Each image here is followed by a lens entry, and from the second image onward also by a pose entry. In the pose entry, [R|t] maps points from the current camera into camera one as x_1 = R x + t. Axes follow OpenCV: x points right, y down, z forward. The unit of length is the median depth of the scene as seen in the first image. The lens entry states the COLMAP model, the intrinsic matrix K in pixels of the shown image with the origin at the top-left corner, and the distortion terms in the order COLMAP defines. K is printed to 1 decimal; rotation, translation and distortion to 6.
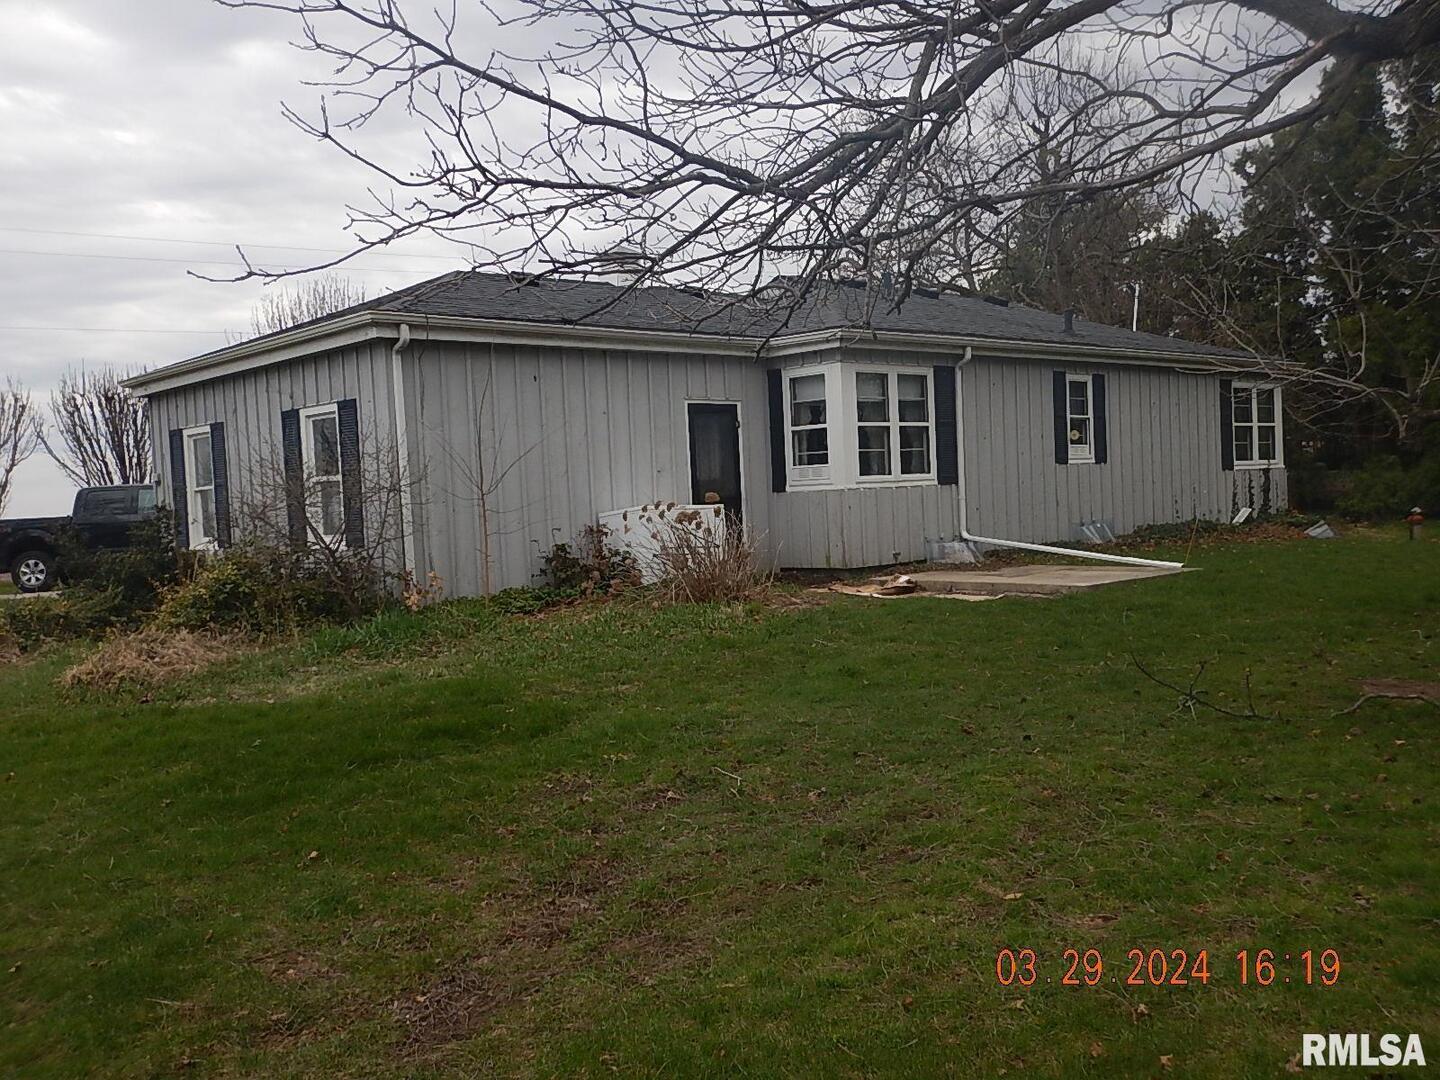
lens RADIAL K [[1088.0, 0, 720.0], [0, 1088.0, 540.0], [0, 0, 1]] dist [0.015912, -0.001149]
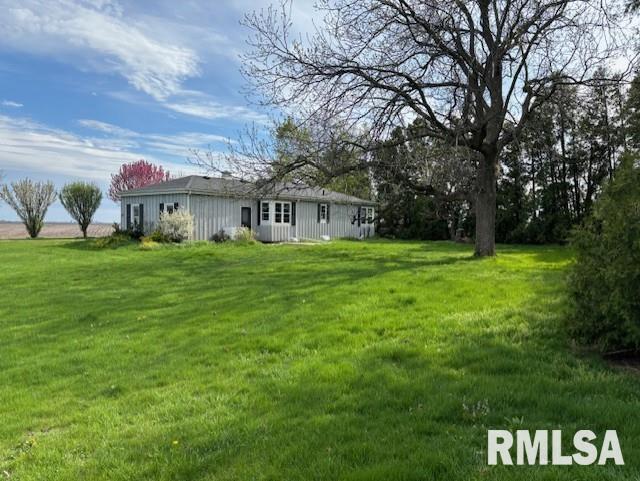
lens RADIAL K [[483.5, 0, 320.0], [0, 483.5, 240.5], [0, 0, 1]] dist [0.015912, -0.001149]
pose [[0.986968, 0.046768, 0.153972, -0.008524], [-0.042902, 0.998677, -0.028338, 0.074824], [-0.155094, 0.021363, 0.987669, -1.210795]]
